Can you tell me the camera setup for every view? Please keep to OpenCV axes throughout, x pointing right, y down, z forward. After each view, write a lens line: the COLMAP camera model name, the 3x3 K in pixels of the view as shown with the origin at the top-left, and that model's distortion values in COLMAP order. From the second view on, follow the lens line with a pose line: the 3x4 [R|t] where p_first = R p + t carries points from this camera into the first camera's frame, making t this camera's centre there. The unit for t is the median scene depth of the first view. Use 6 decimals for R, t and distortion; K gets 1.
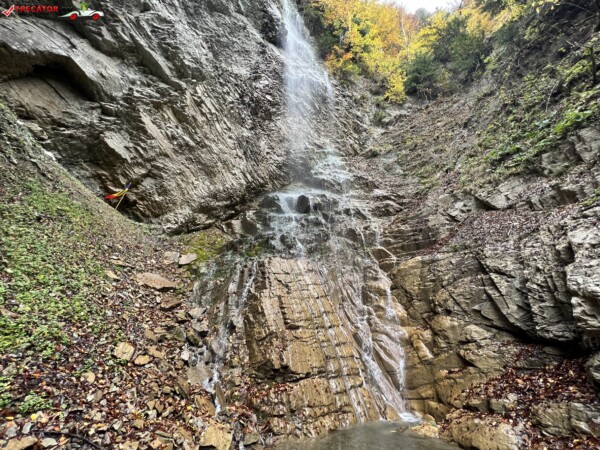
lens RADIAL K [[238.7, 0, 300.1], [0, 238.7, 225.8], [0, 0, 1]] dist [-0.001274, 0.000387]
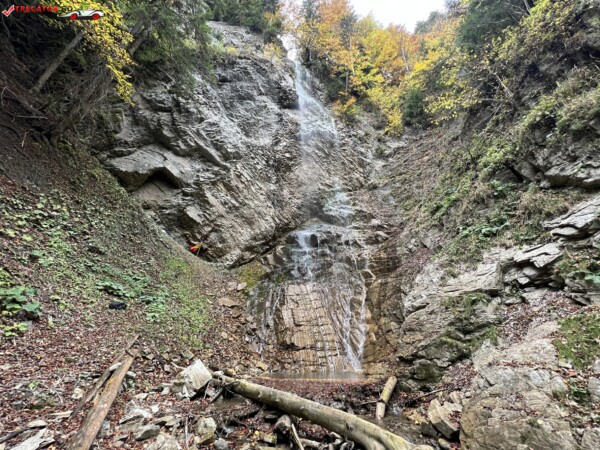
lens RADIAL K [[239.0, 0, 300.2], [0, 239.0, 226.0], [0, 0, 1]] dist [0.000025, -0.000107]
pose [[0.982444, -0.088862, -0.164035, 0.182890], [0.086181, 0.996005, -0.023403, -0.160286], [0.165460, 0.008855, 0.986177, -0.444646]]
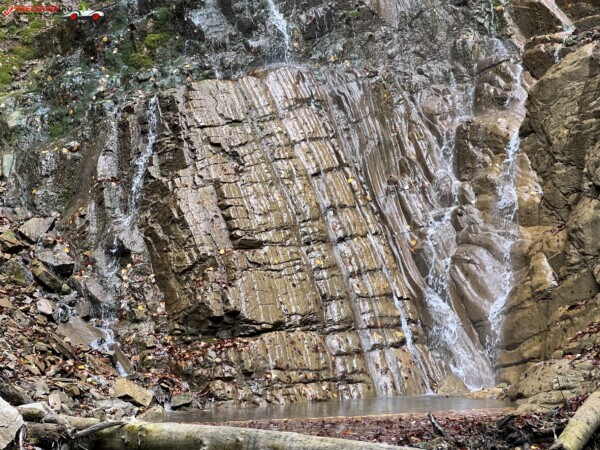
lens RADIAL K [[1331.0, 0, 302.8], [0, 1331.0, 223.1], [0, 0, 1]] dist [0.043106, 2.557000]
pose [[0.993283, -0.067273, -0.094143, 0.160940], [0.097081, 0.927227, 0.361698, -0.275051], [0.062959, -0.368408, 0.927530, -0.701647]]
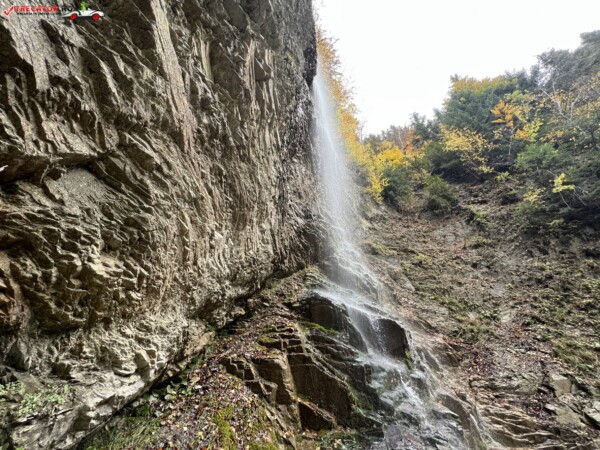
lens RADIAL K [[239.0, 0, 300.2], [0, 239.0, 226.0], [0, 0, 1]] dist [0.000025, -0.000107]
pose [[0.792957, 0.358258, 0.492818, -0.567899], [-0.257184, 0.930080, -0.262313, -0.140765], [-0.552336, 0.081258, 0.829652, 0.662174]]
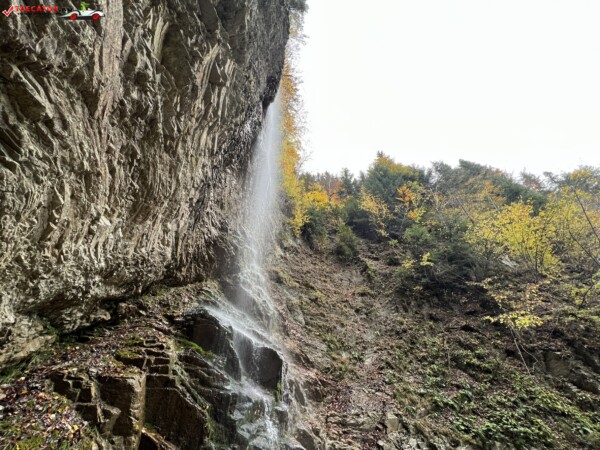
lens RADIAL K [[238.7, 0, 300.1], [0, 238.7, 225.8], [0, 0, 1]] dist [-0.001274, 0.000387]
pose [[0.464669, 0.590126, 0.660178, -0.565262], [-0.386941, 0.805927, -0.448060, -0.146167], [-0.796467, -0.047250, 0.602833, 0.643527]]
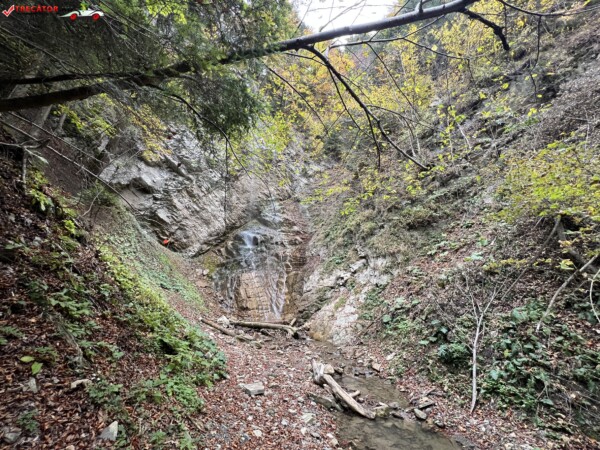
lens RADIAL K [[237.7, 0, 299.8], [0, 237.7, 226.7], [0, 0, 1]] dist [0.001125, -0.000020]
pose [[0.987901, 0.002682, 0.155063, 0.078435], [-0.023656, 0.990756, 0.133577, -0.536463], [-0.153272, -0.135629, 0.978832, -1.179776]]
